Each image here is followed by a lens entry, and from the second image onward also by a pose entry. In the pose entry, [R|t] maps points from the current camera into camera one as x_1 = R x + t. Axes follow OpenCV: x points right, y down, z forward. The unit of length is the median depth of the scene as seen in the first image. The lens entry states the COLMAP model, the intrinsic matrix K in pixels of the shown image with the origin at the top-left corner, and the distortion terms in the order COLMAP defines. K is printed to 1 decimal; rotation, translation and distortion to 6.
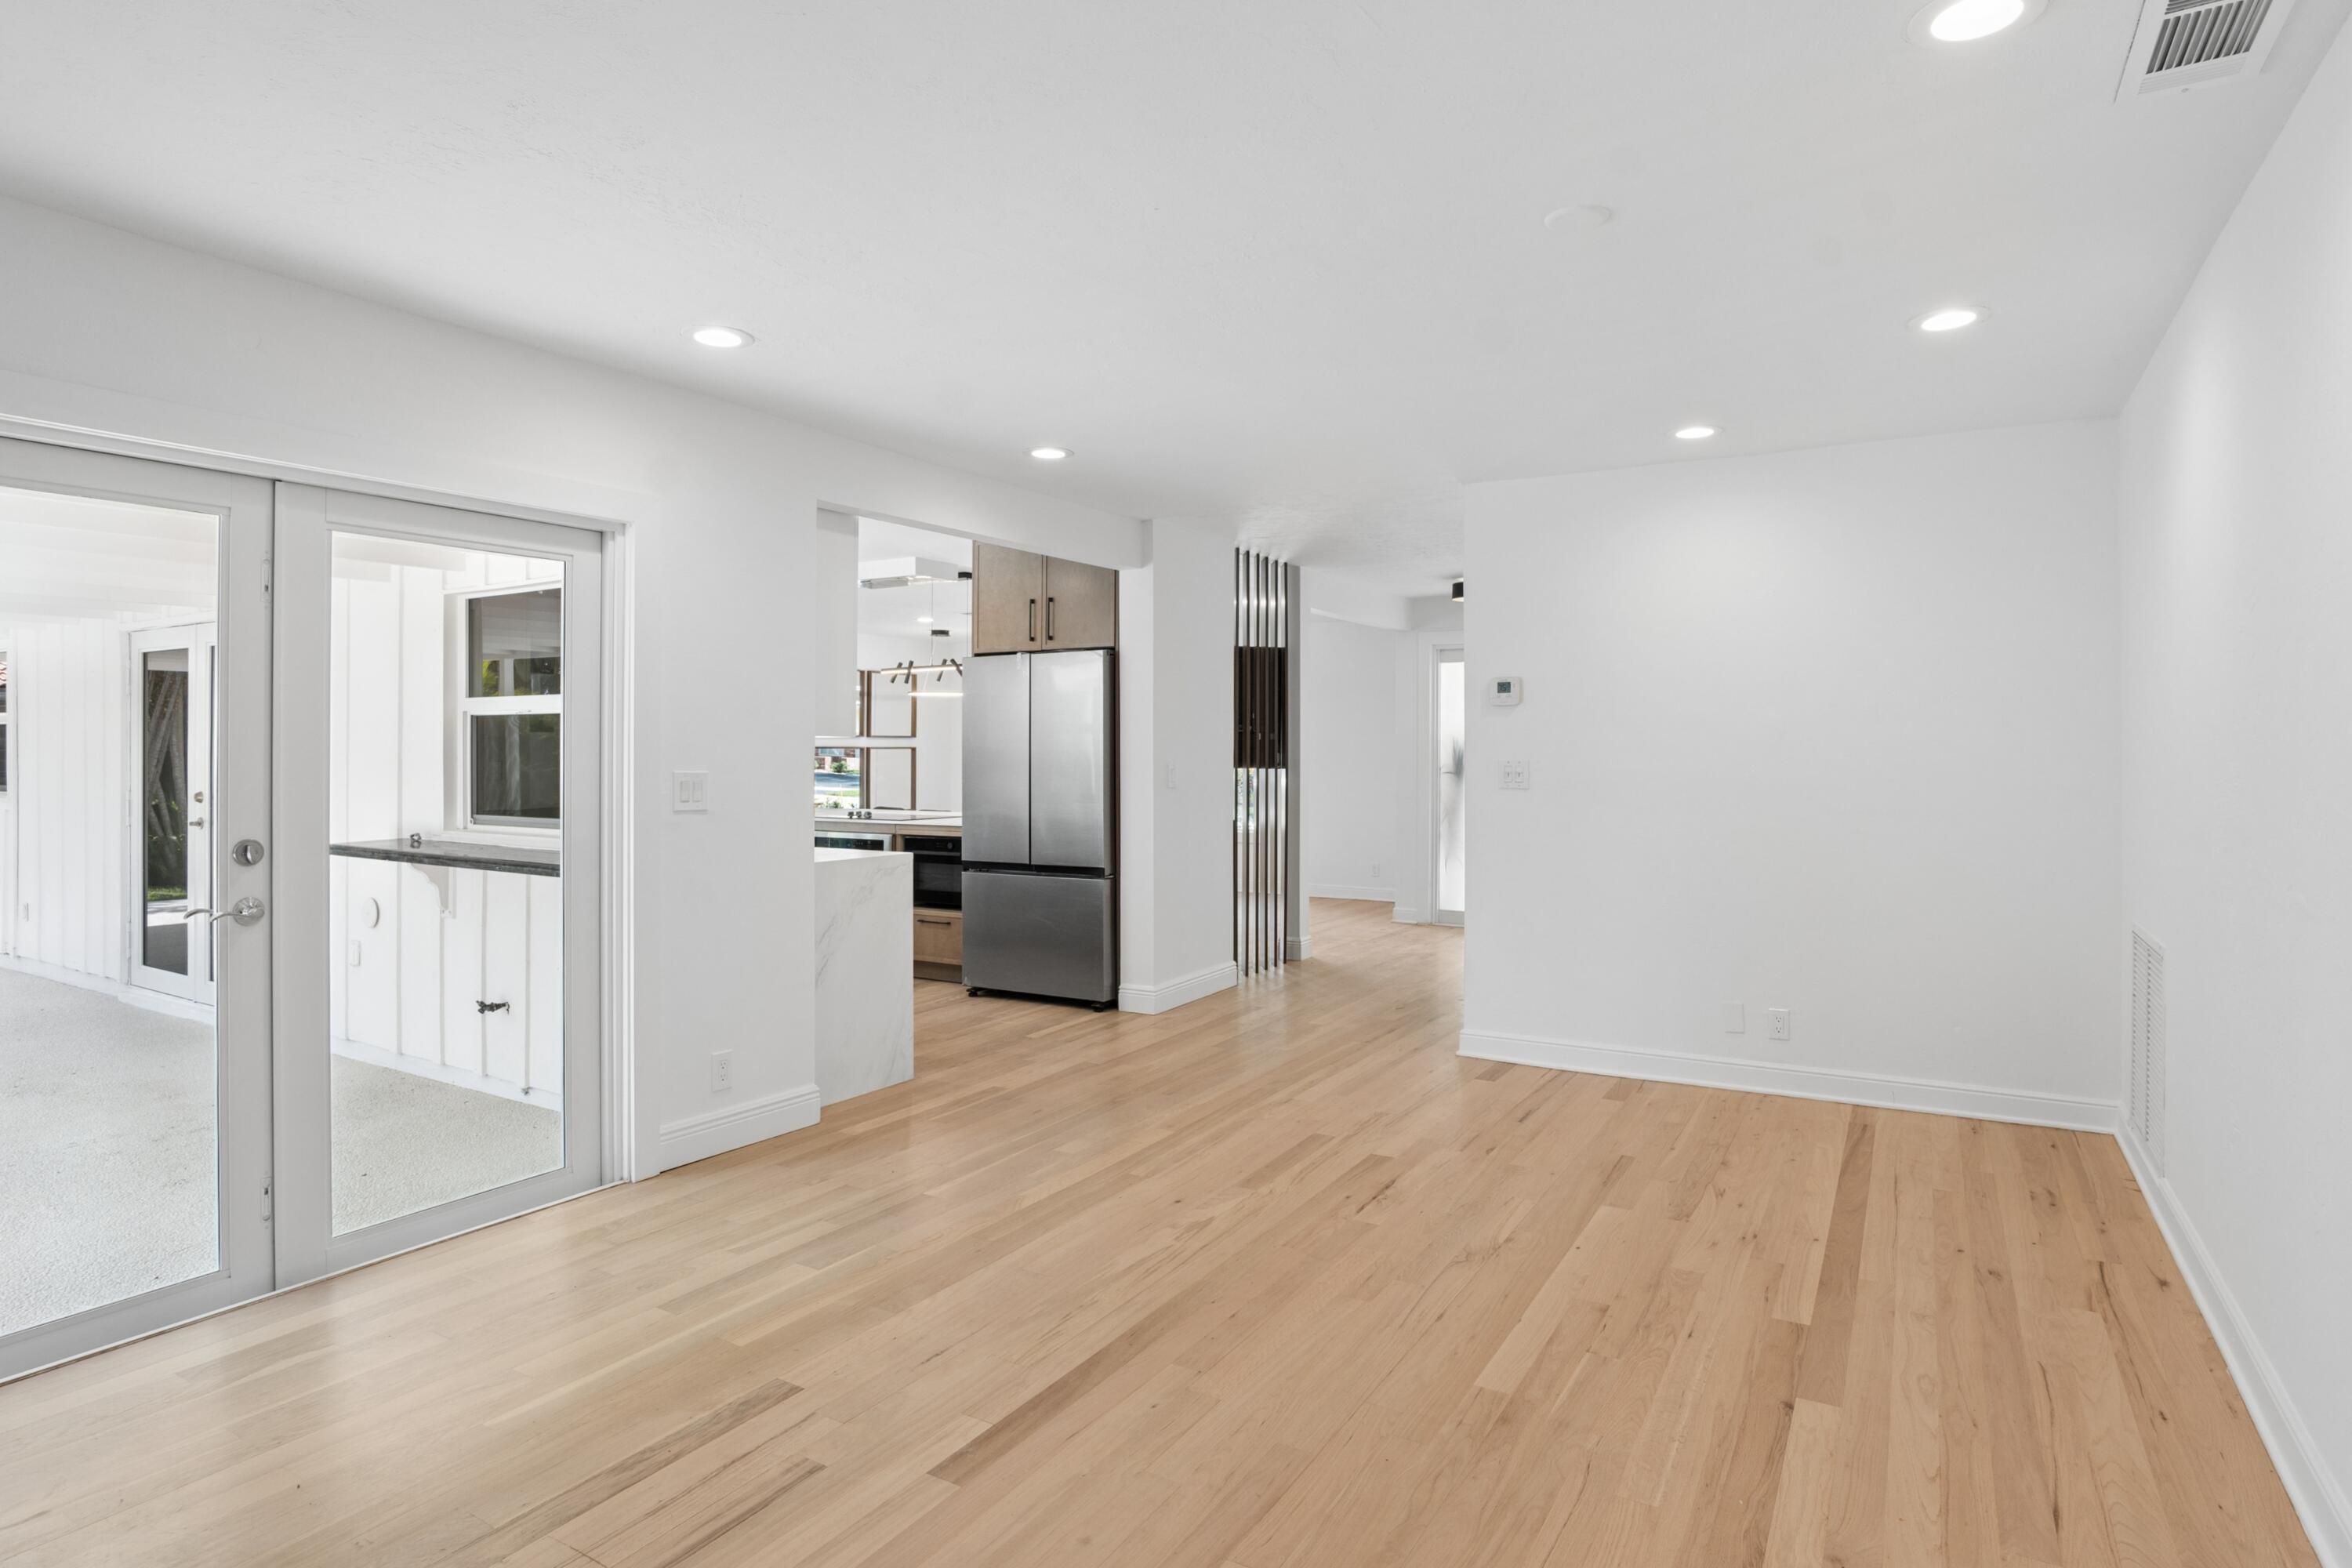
lens RADIAL K [[1257.1, 0, 1182.4], [0, 1257.1, 761.3], [0, 0, 1]] dist [-0.024369, 0.000427]
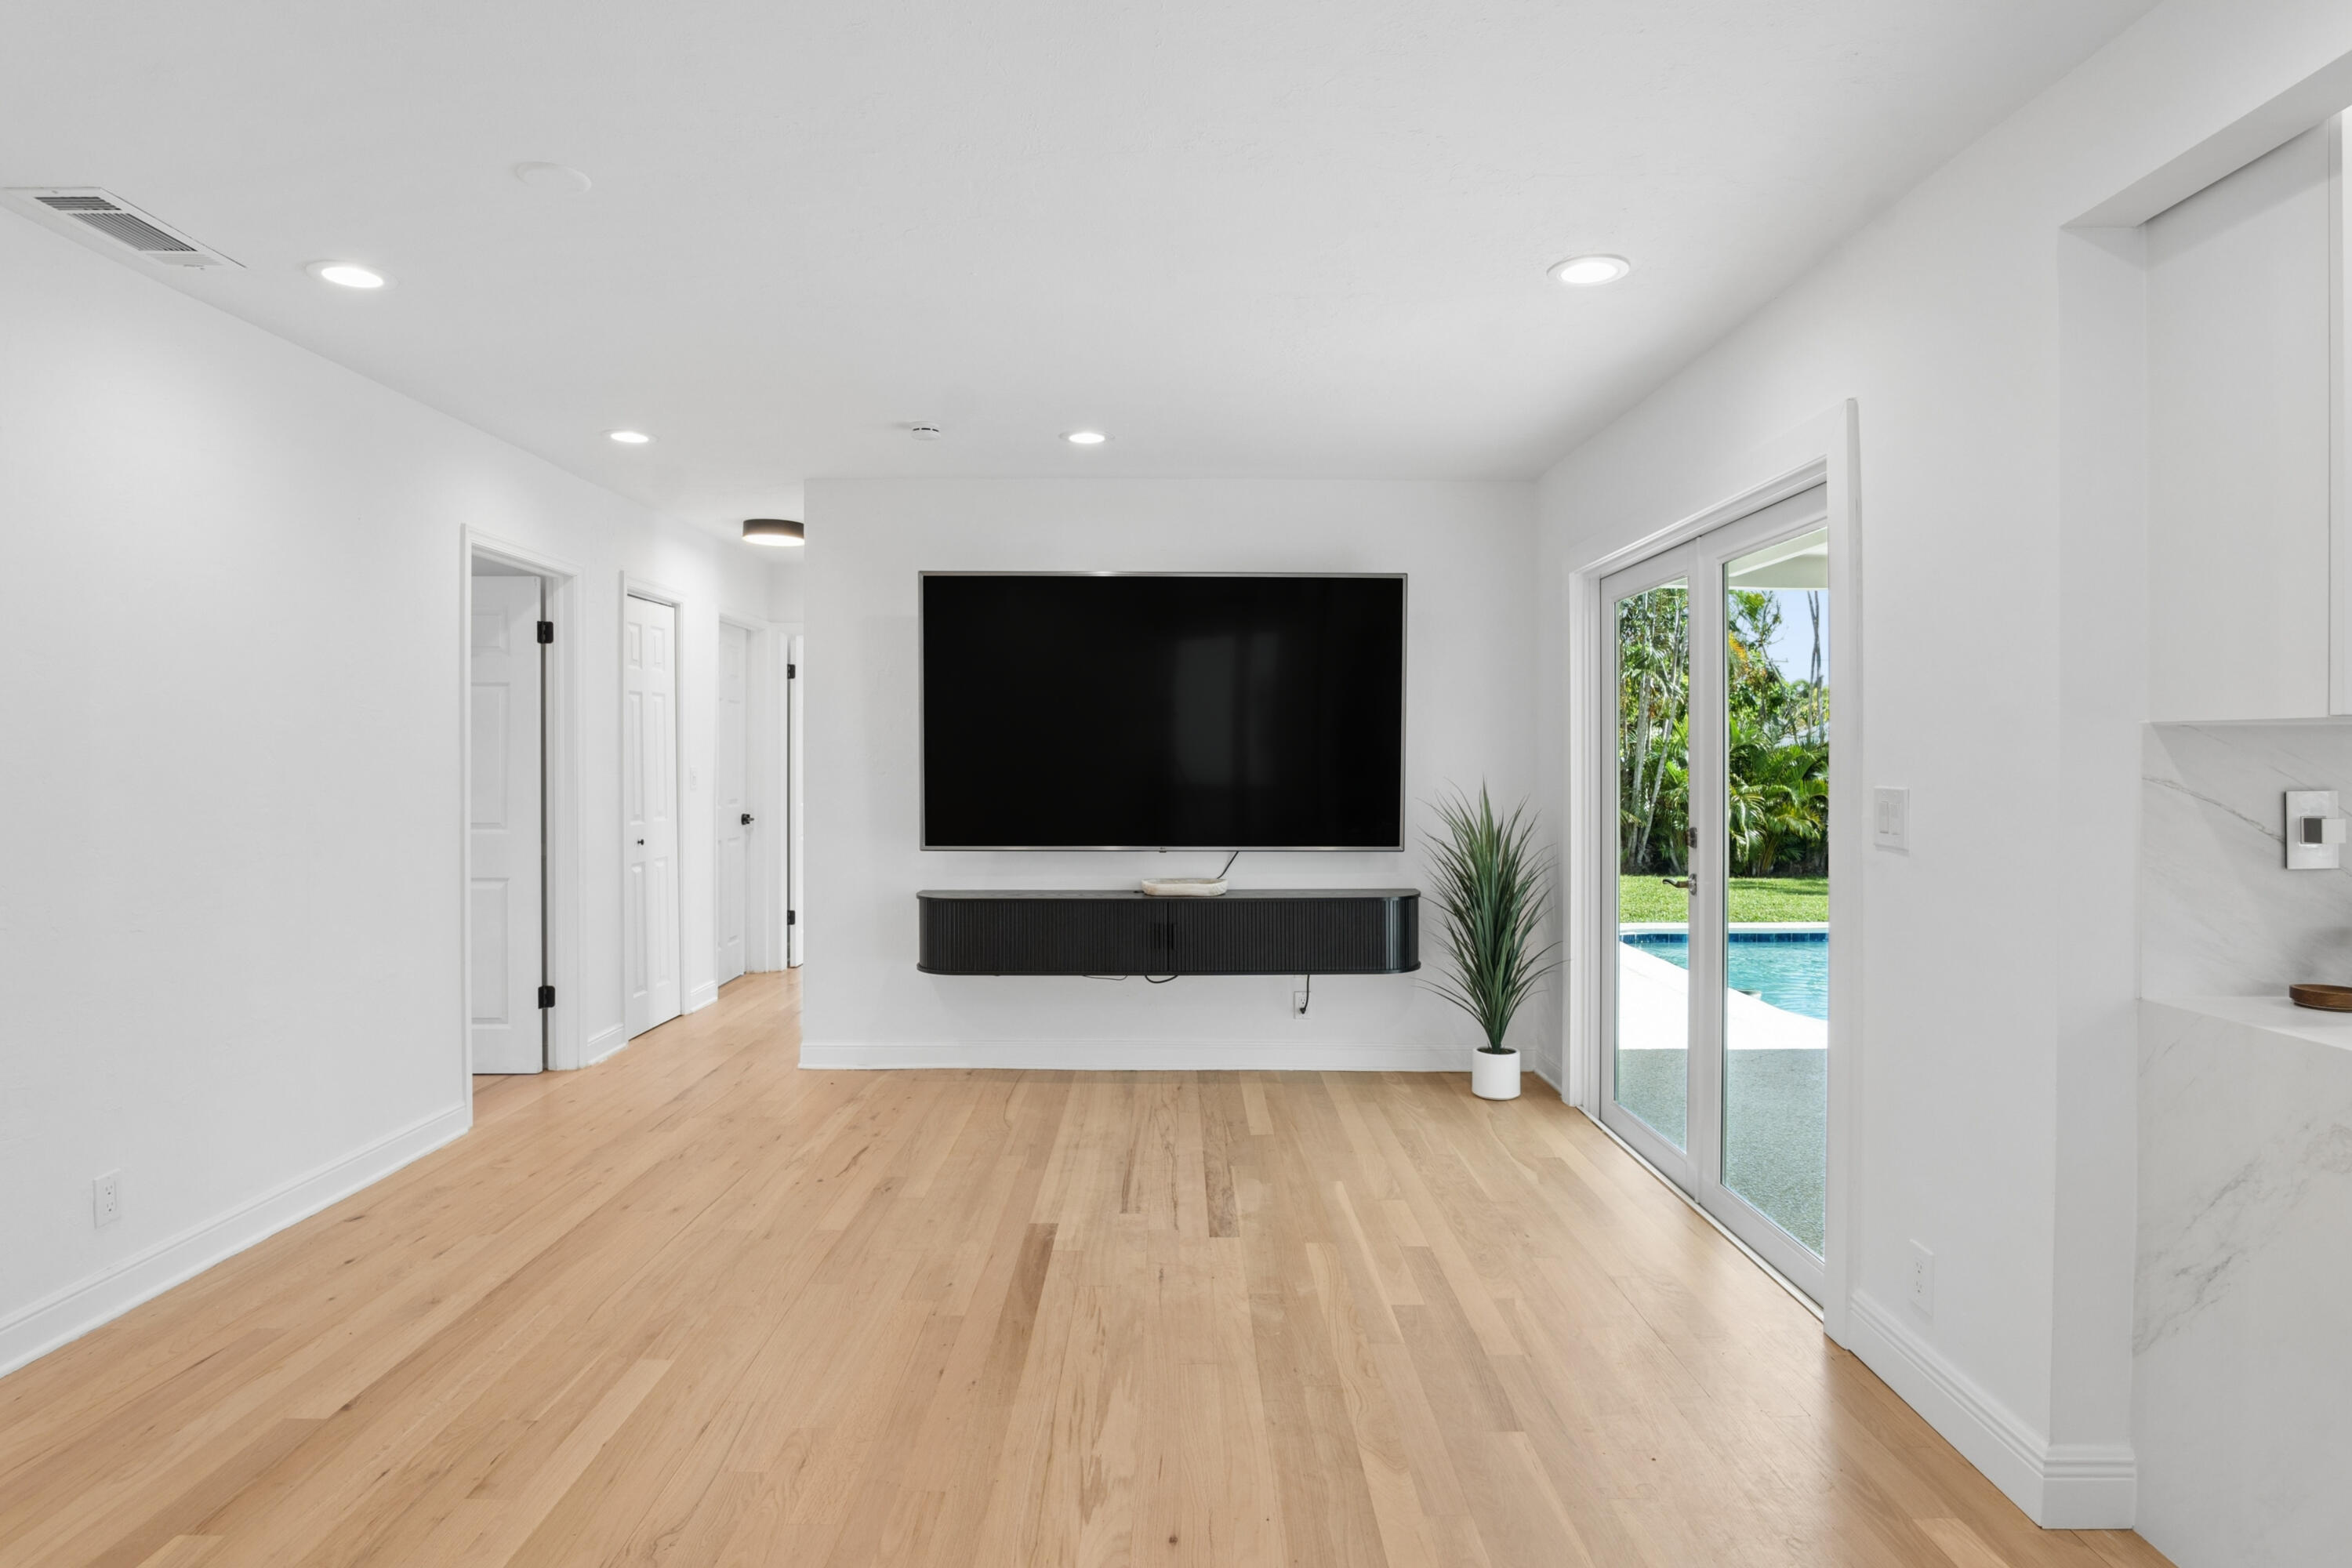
lens RADIAL K [[1257.1, 0, 1182.4], [0, 1257.1, 761.3], [0, 0, 1]] dist [-0.024369, 0.000427]
pose [[-0.857981, -0.002200, -0.513677, 0.363679], [-0.006221, 0.999962, 0.006108, -0.010522], [0.513644, 0.008436, -0.857962, 1.892179]]
